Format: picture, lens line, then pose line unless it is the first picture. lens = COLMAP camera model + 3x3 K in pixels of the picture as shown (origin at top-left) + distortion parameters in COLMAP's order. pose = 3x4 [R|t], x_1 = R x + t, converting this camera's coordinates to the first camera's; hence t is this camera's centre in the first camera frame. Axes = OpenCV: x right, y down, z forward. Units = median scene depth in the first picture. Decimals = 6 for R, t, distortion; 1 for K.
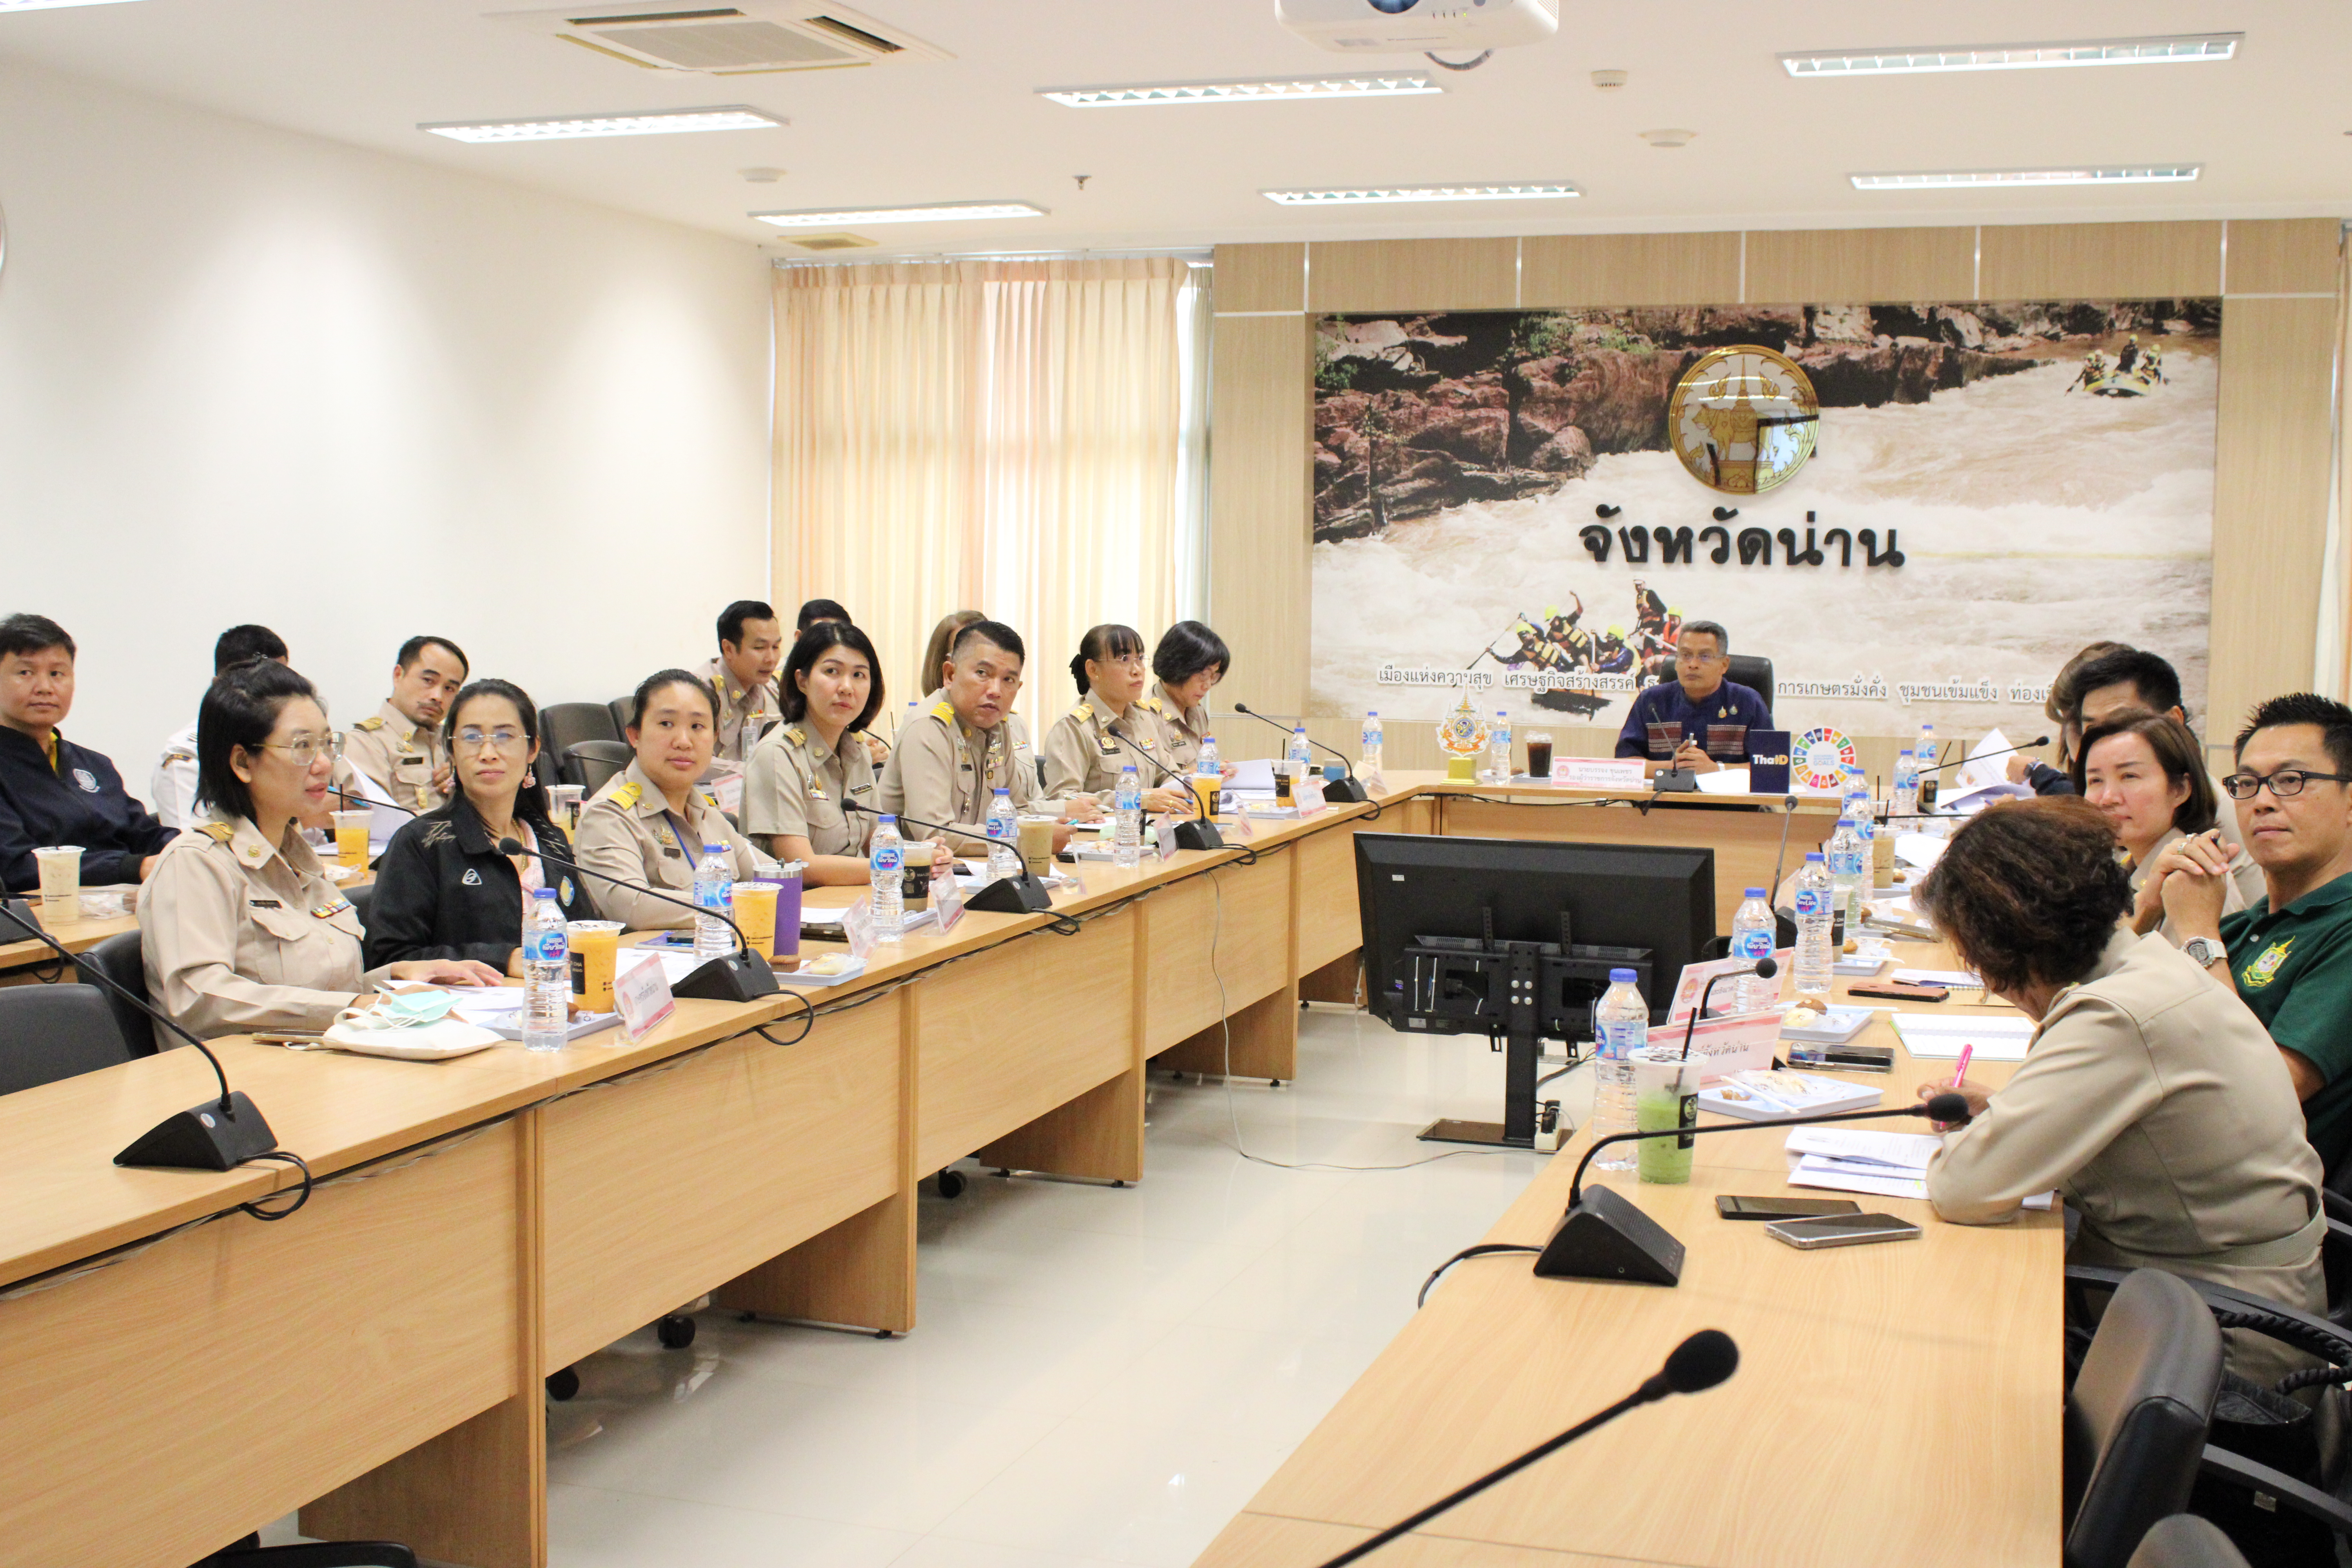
lens RADIAL K [[2684.7, 0, 1176.0], [0, 2684.7, 784.0], [0, 0, 1]] dist [-0.141739, 0.220880]
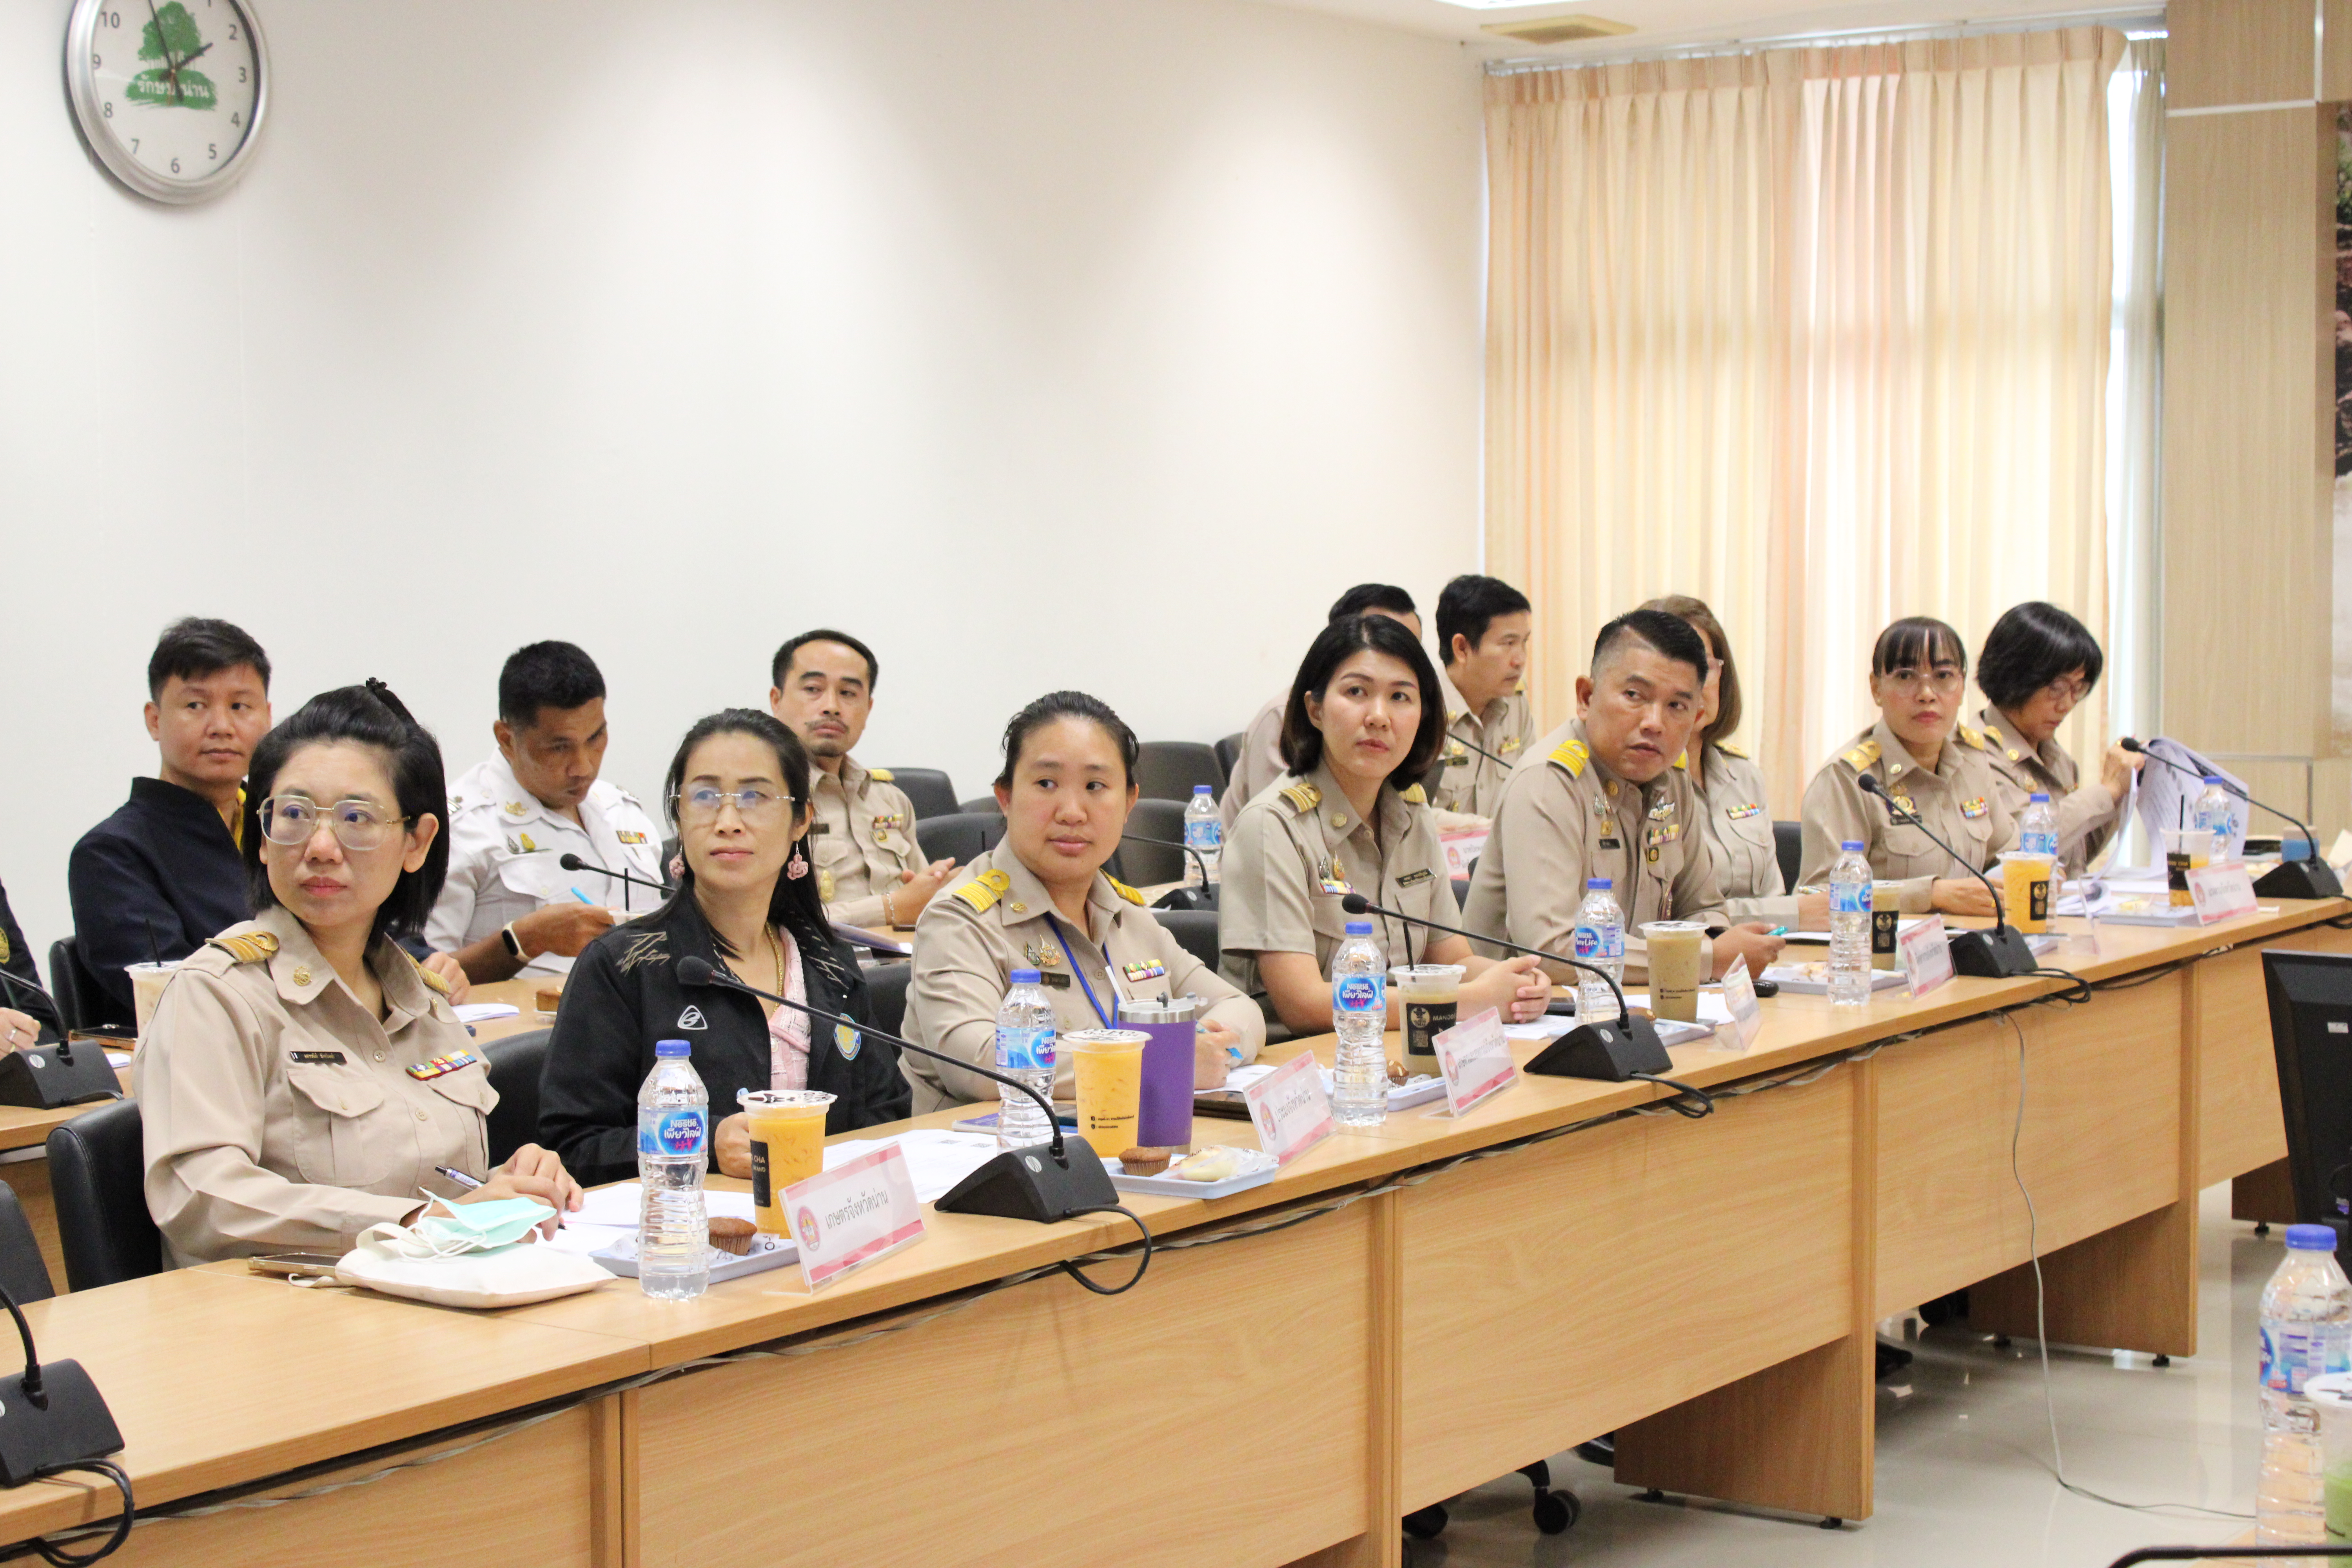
lens RADIAL K [[3964.7, 0, 1176.0], [0, 3964.7, 784.0], [0, 0, 1]] dist [-0.006078, 0.018772]
pose [[0.957773, -0.004003, -0.287499, 0.097506], [-0.001213, 0.999838, -0.017961, -0.003482], [0.287524, 0.017551, 0.957613, 0.083854]]
